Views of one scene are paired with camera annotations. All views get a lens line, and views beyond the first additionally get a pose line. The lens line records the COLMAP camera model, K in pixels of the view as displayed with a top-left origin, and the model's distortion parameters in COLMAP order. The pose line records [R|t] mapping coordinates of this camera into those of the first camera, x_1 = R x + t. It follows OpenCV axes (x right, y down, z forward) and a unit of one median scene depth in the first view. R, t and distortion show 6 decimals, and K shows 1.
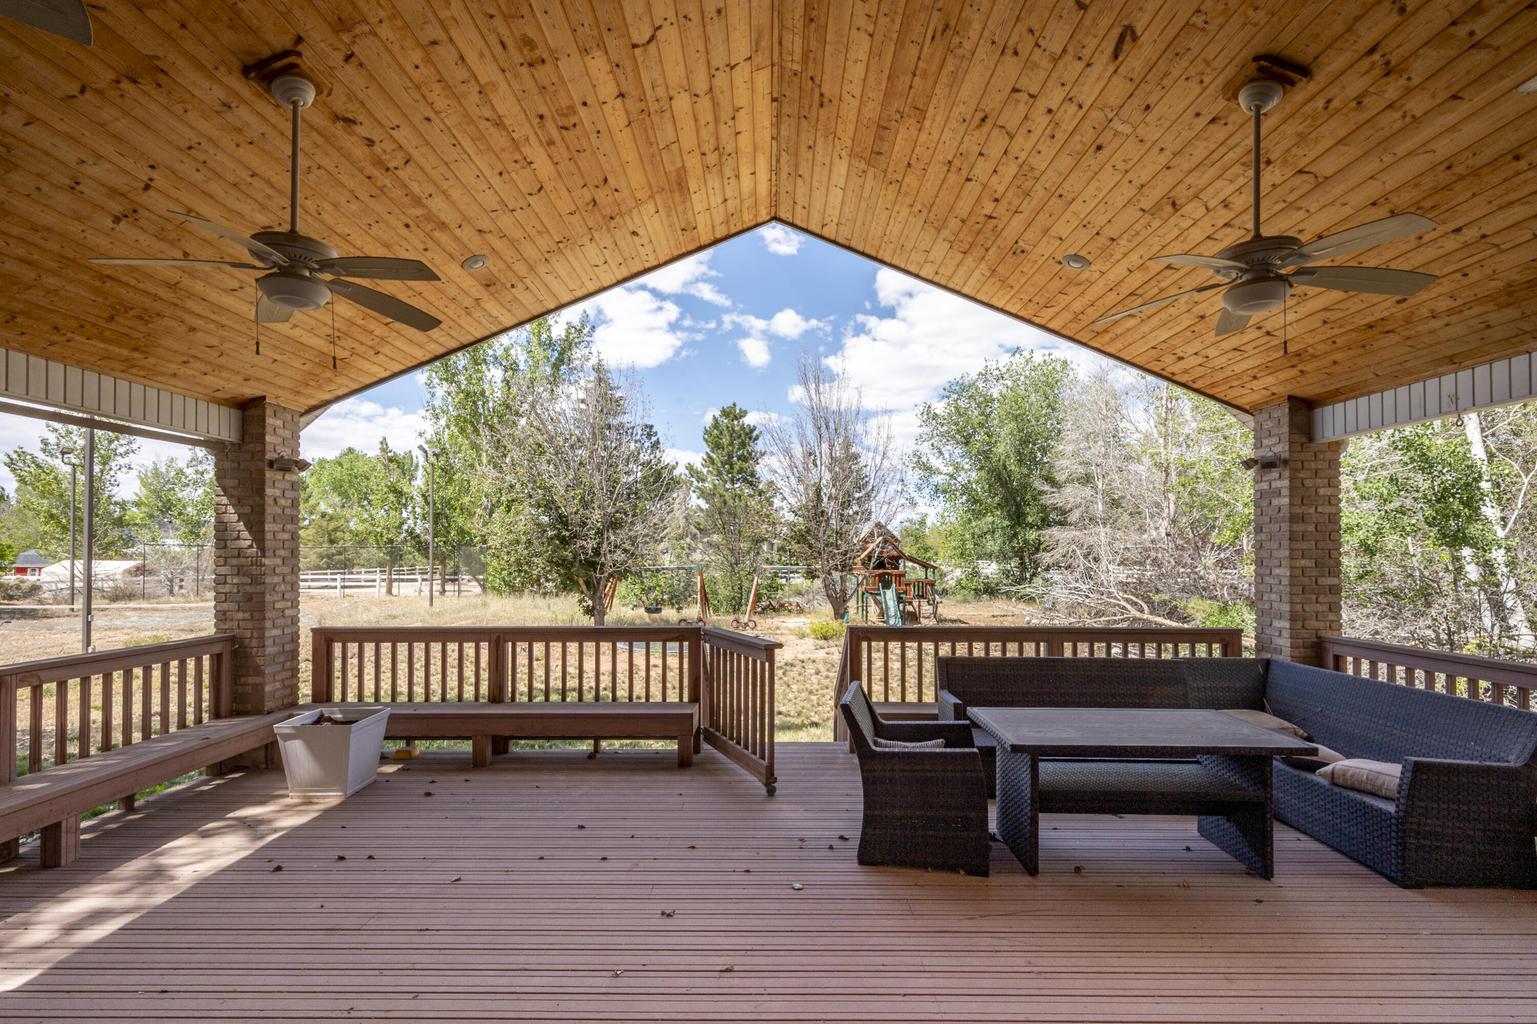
lens RADIAL K [[718.2, 0, 766.7], [0, 718.2, 556.1], [0, 0, 1]] dist [0.003400, -0.000033]
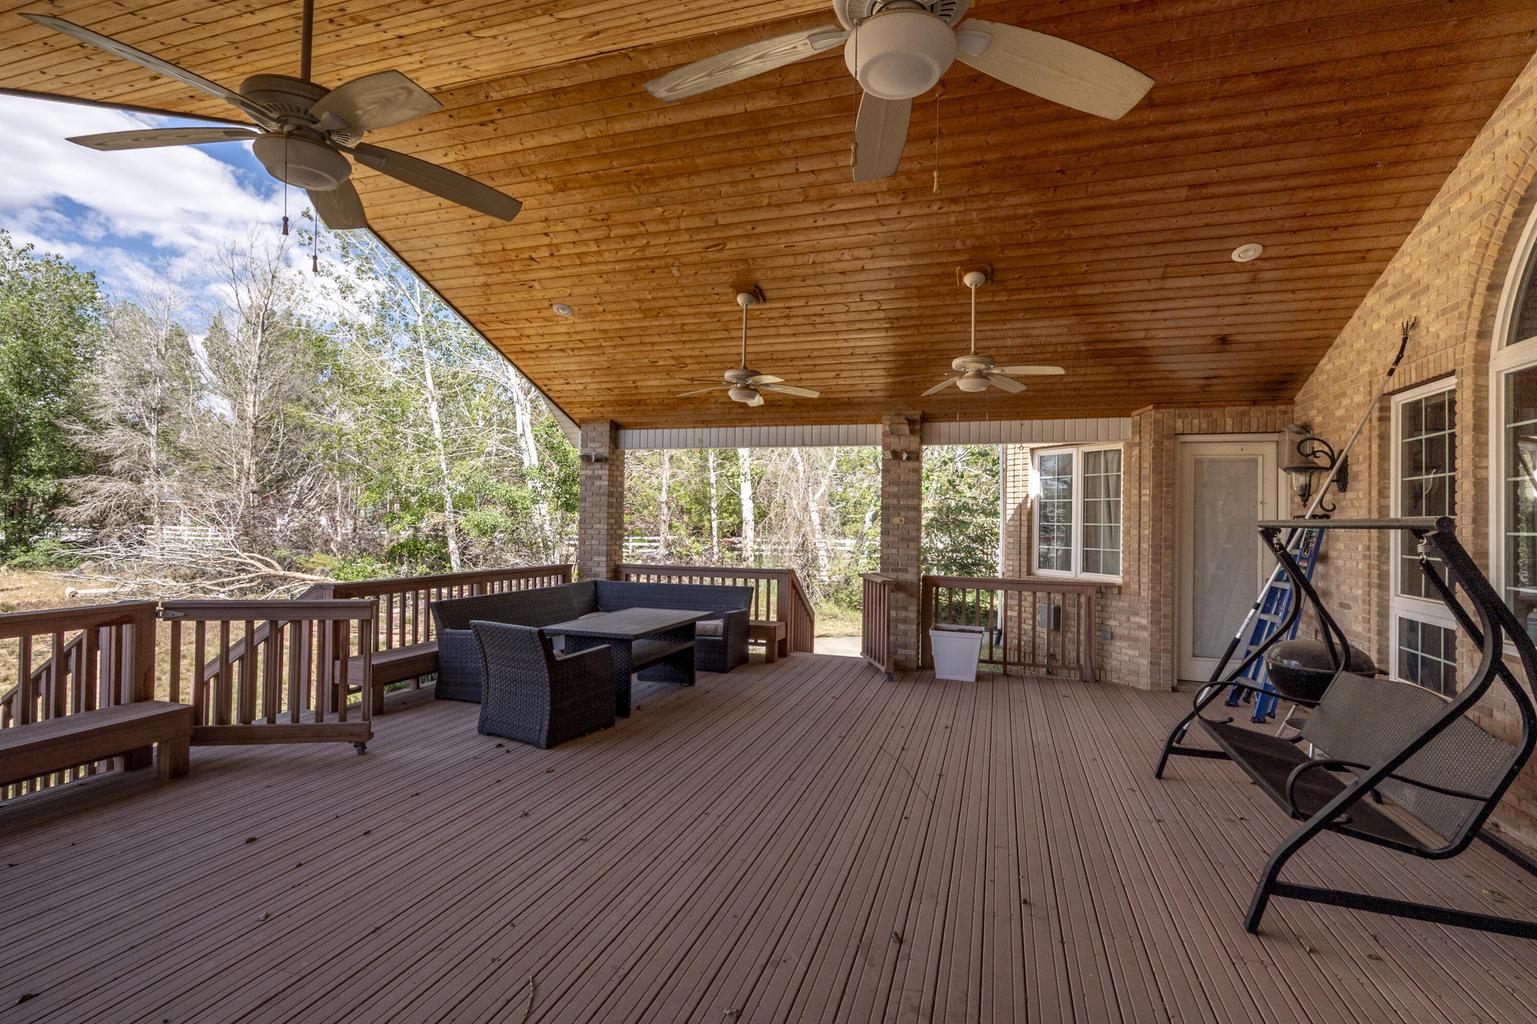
lens RADIAL K [[718.2, 0, 765.6], [0, 718.2, 507.2], [0, 0, 1]] dist [0.003400, -0.000033]
pose [[0.284355, 0.027119, 0.958335, -0.750616], [-0.014310, 0.999609, -0.024041, 0.012733], [-0.958612, -0.006878, 0.284632, 0.189182]]
